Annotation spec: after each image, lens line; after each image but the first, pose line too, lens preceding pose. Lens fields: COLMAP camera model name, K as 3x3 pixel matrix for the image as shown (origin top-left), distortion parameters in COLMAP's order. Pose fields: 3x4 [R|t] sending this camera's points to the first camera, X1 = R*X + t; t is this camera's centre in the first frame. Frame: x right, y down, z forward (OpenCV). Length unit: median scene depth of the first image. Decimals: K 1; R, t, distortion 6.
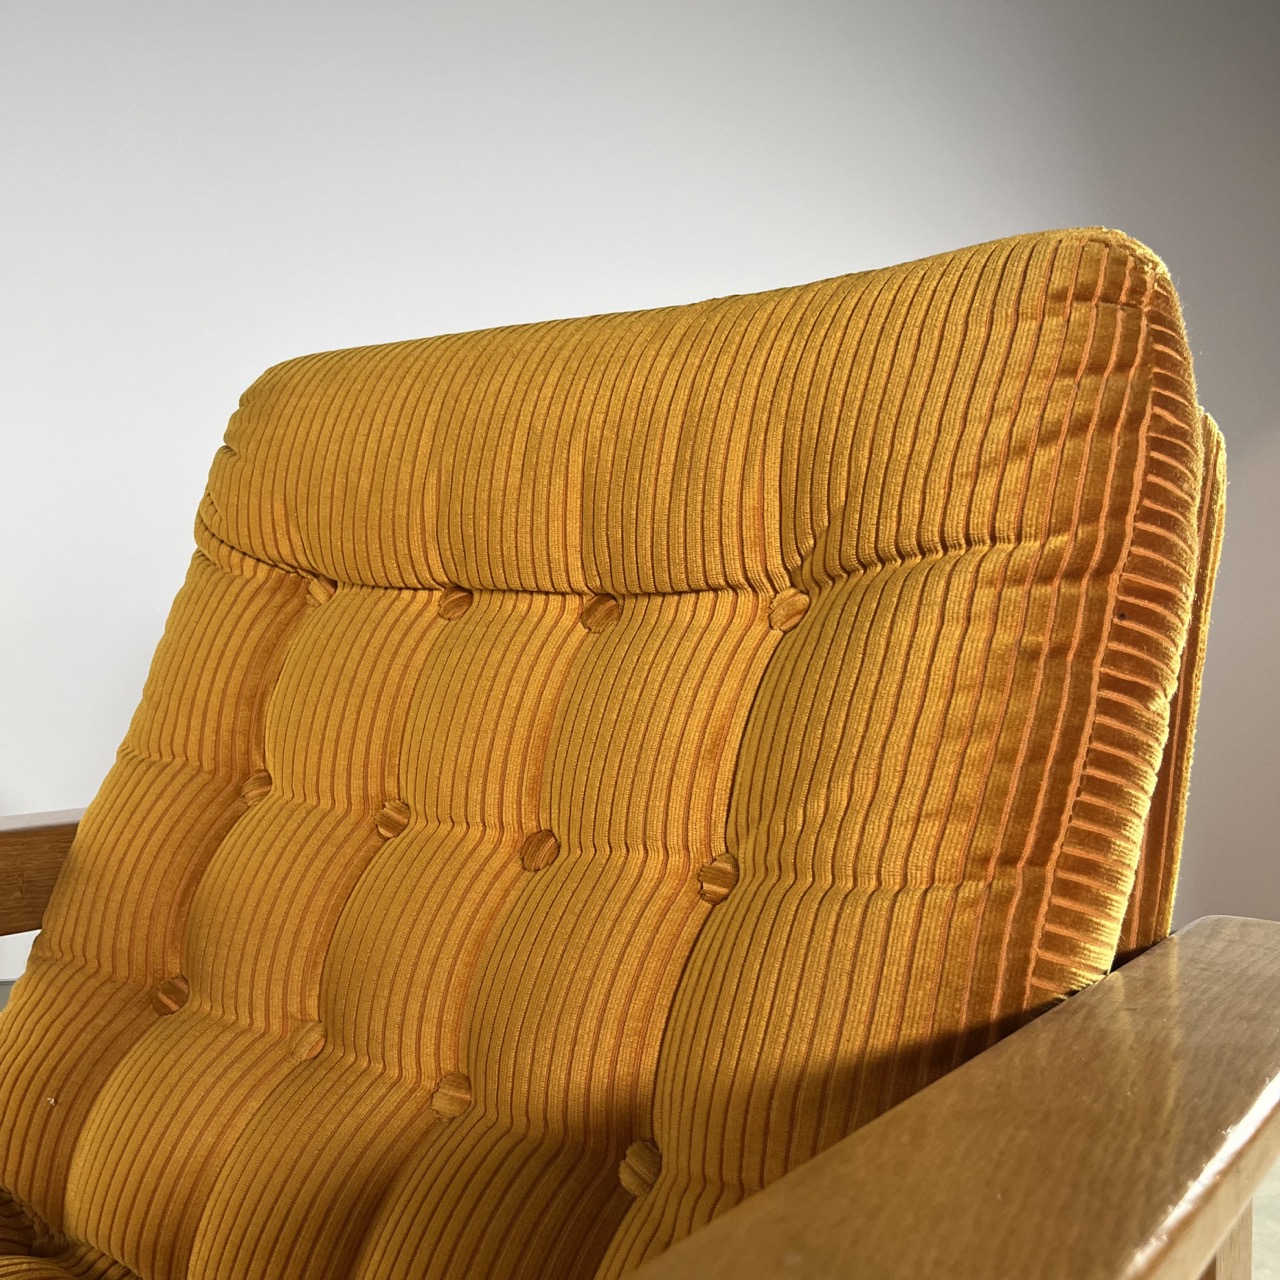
lens RADIAL K [[1288.5, 0, 640.0], [0, 1288.5, 640.0], [0, 0, 1]] dist [0.014036, 0.014661]
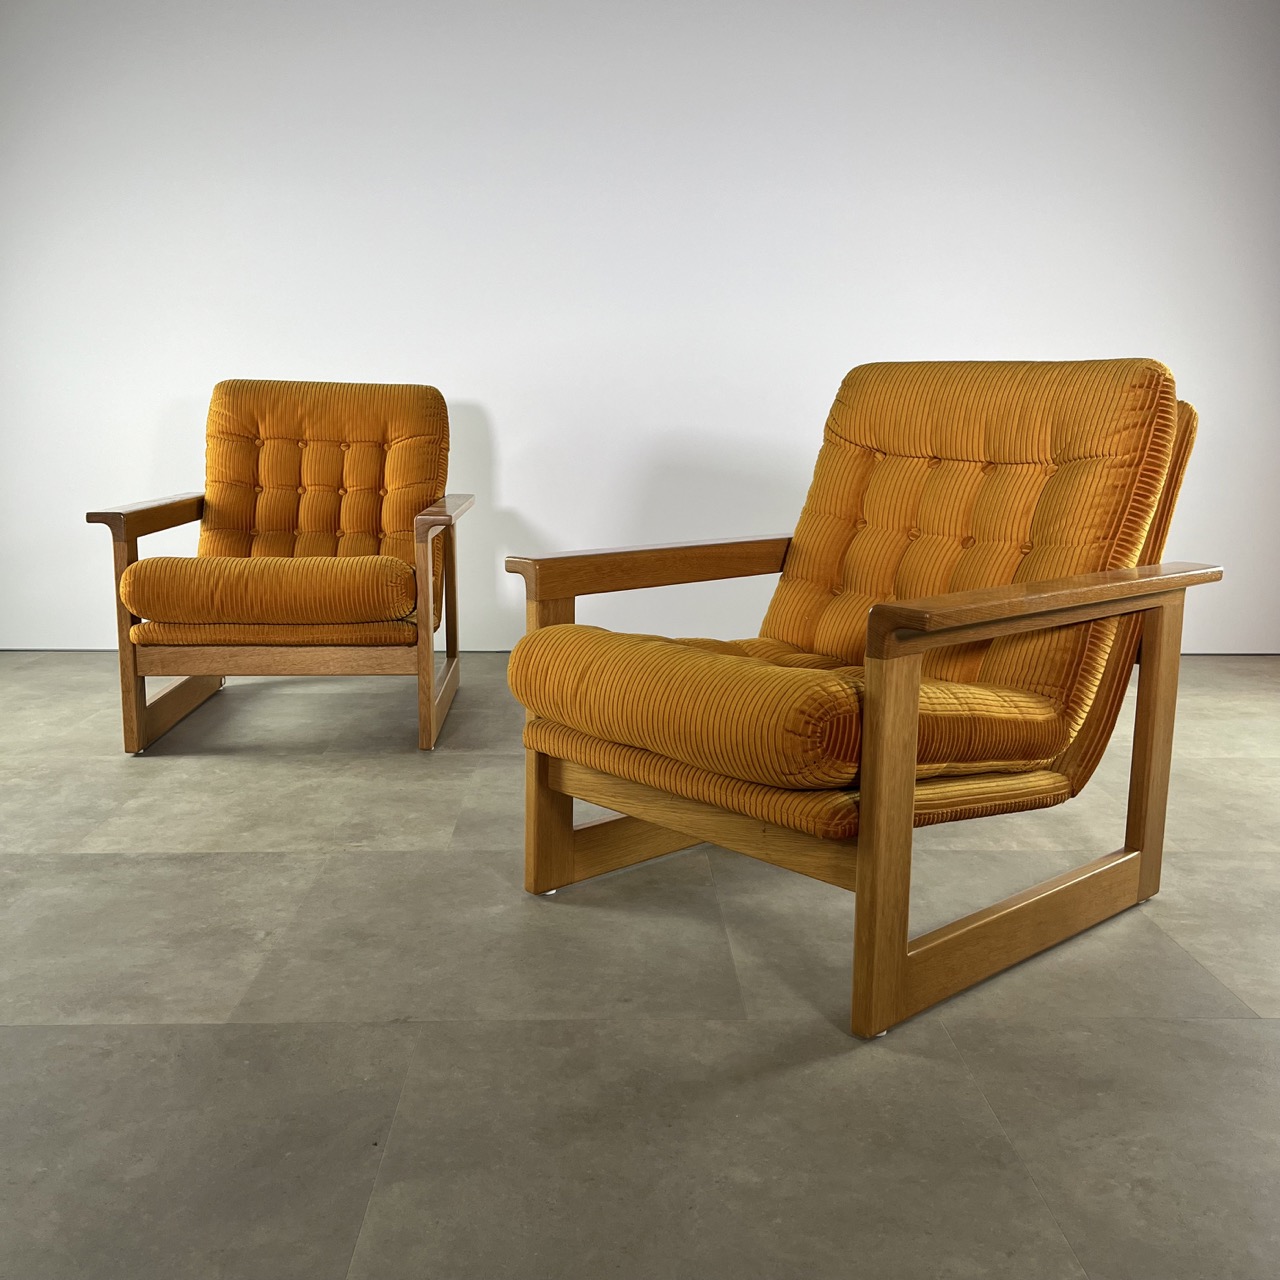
lens RADIAL K [[1288.5, 0, 640.0], [0, 1288.5, 640.0], [0, 0, 1]] dist [0.014036, 0.014661]
pose [[0.981804, 0.030566, -0.187420, -0.303181], [0.001073, 0.986052, 0.166432, -0.153050], [0.189893, -0.163605, 0.968078, -2.610905]]
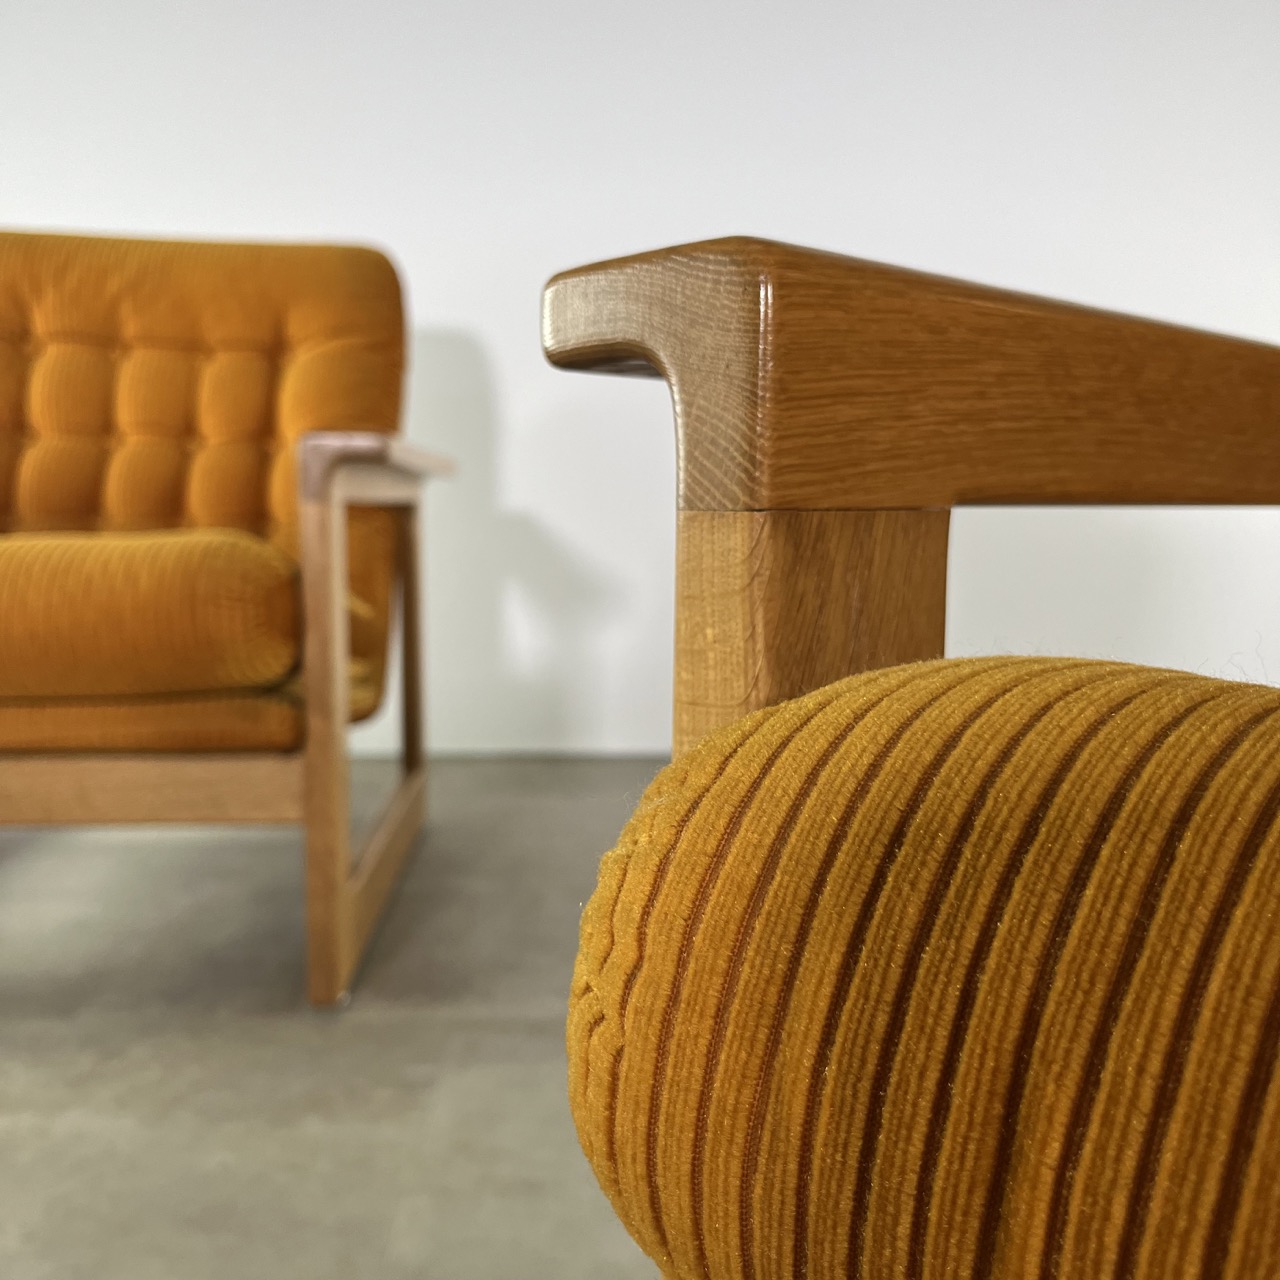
lens RADIAL K [[1333.7, 0, 640.0], [0, 1333.7, 640.0], [0, 0, 1]] dist [0.002034, 0.002667]
pose [[0.980977, 0.016748, -0.193401, -1.144111], [0.002371, 0.995163, 0.098204, 0.305439], [0.194110, -0.096795, 0.976193, 0.074193]]
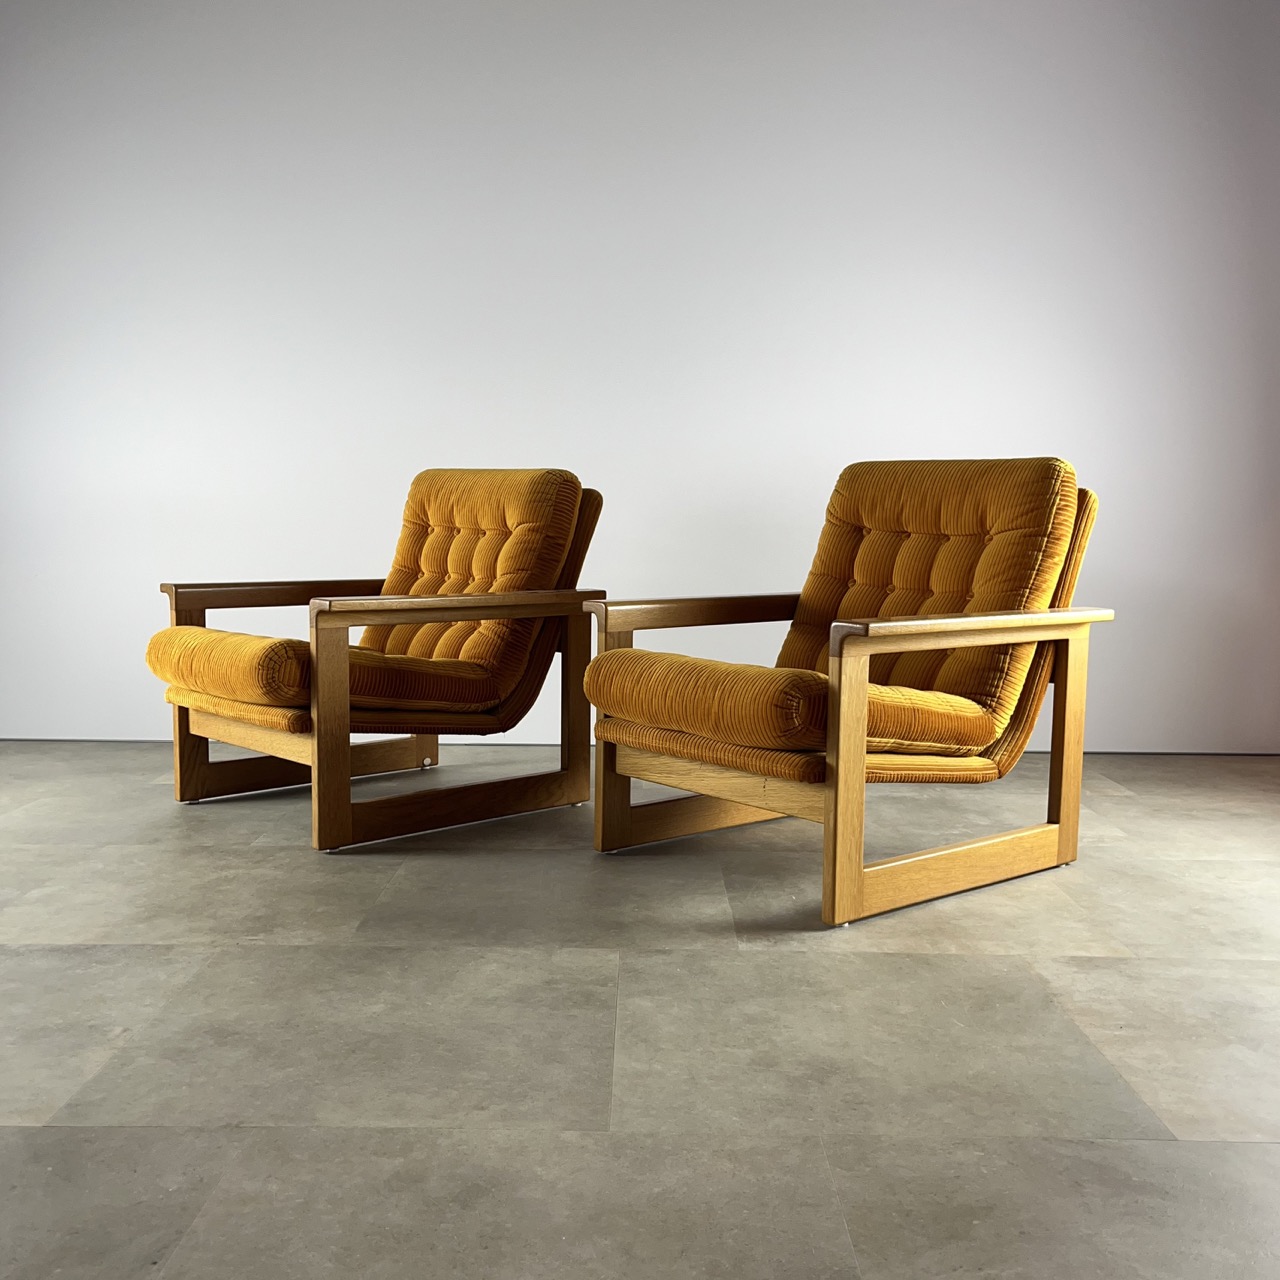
lens RADIAL K [[1306.2, 0, 637.5], [0, 1306.2, 641.4], [0, 0, 1]] dist [0.019050, 0.001451]
pose [[0.974361, 0.021036, -0.224003, 0.048063], [-0.001251, 0.996110, 0.088104, -0.073216], [0.224985, -0.085565, 0.970598, -2.419975]]
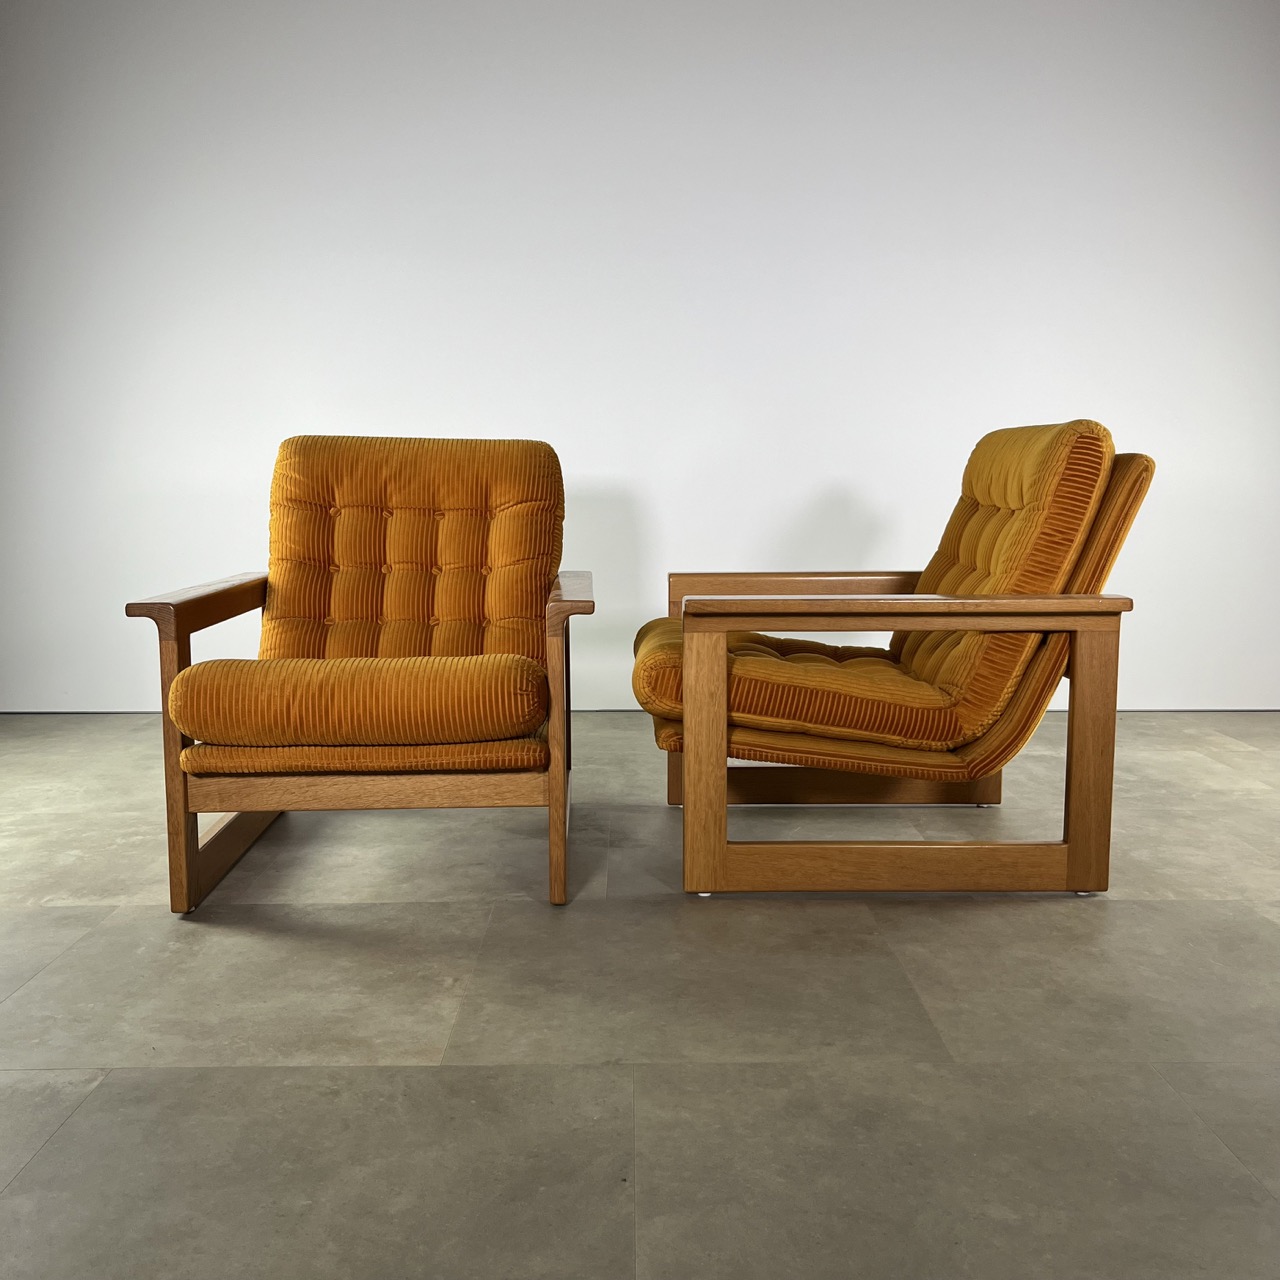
lens RADIAL K [[1288.5, 0, 640.0], [0, 1288.5, 640.0], [0, 0, 1]] dist [0.014036, 0.014661]
pose [[0.977384, 0.013801, -0.211019, -0.668248], [0.010632, 0.993399, 0.114216, -0.118204], [0.211203, -0.113877, 0.970786, -2.766169]]
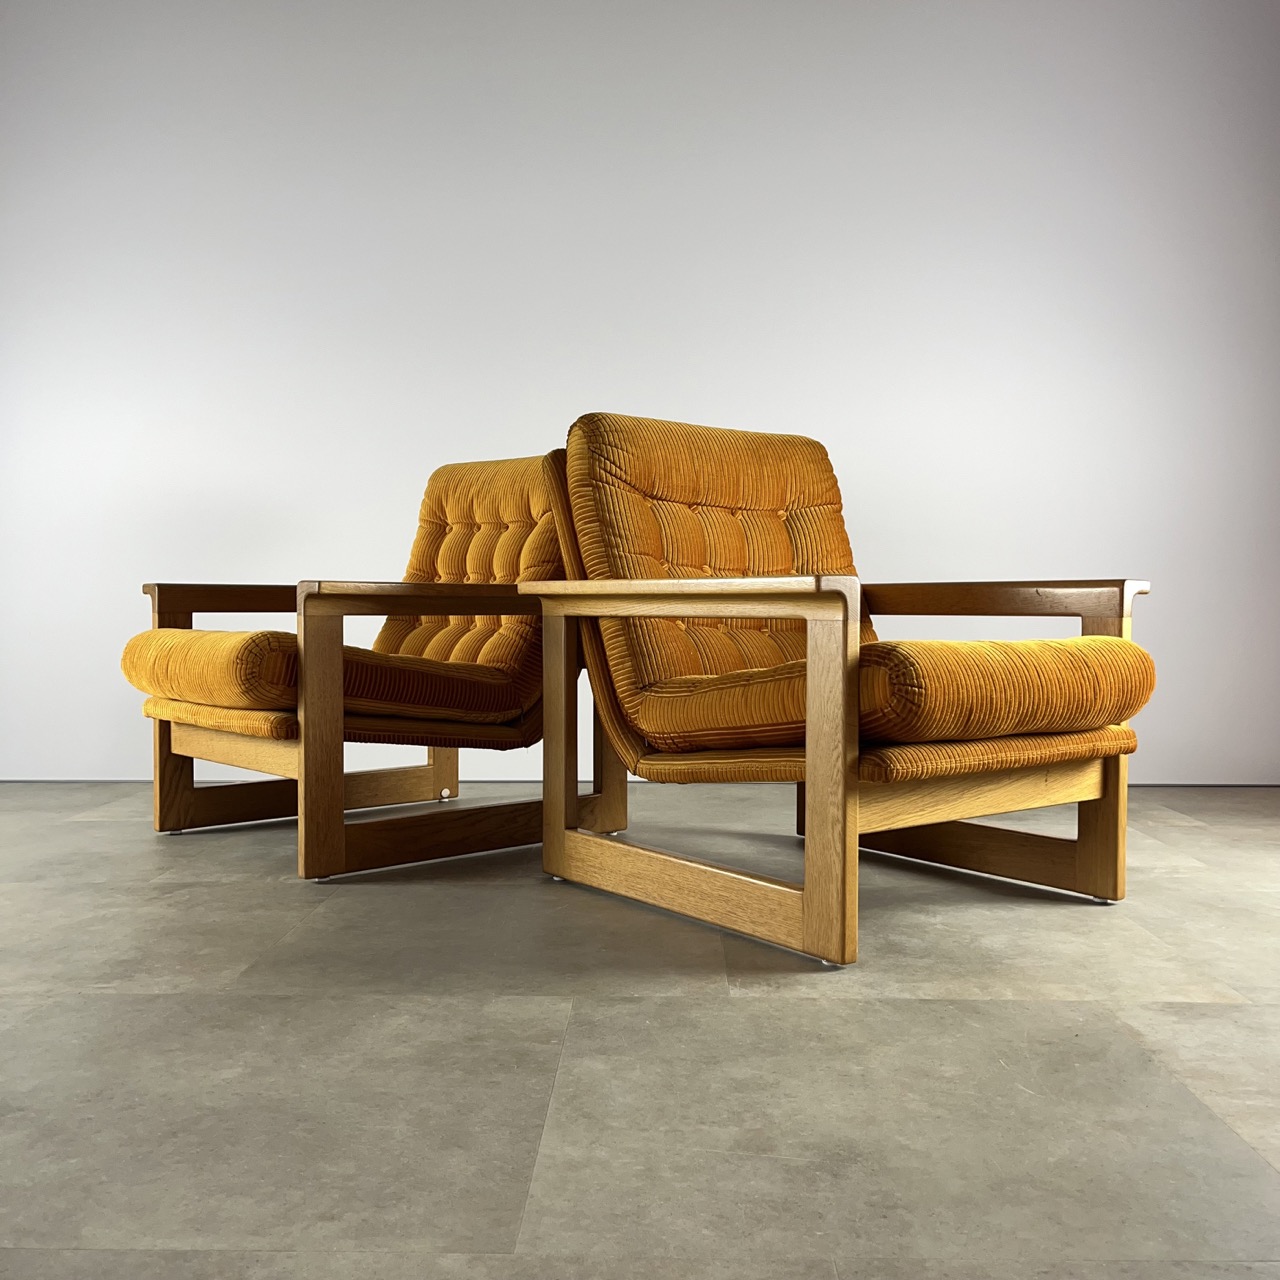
lens RADIAL K [[1288.5, 0, 640.0], [0, 1288.5, 640.0], [0, 0, 1]] dist [0.014036, 0.014661]
pose [[0.970822, -0.003417, -0.239778, 0.002797], [0.009623, 0.999648, 0.024719, 0.281676], [0.239610, -0.026305, 0.970513, -1.572368]]
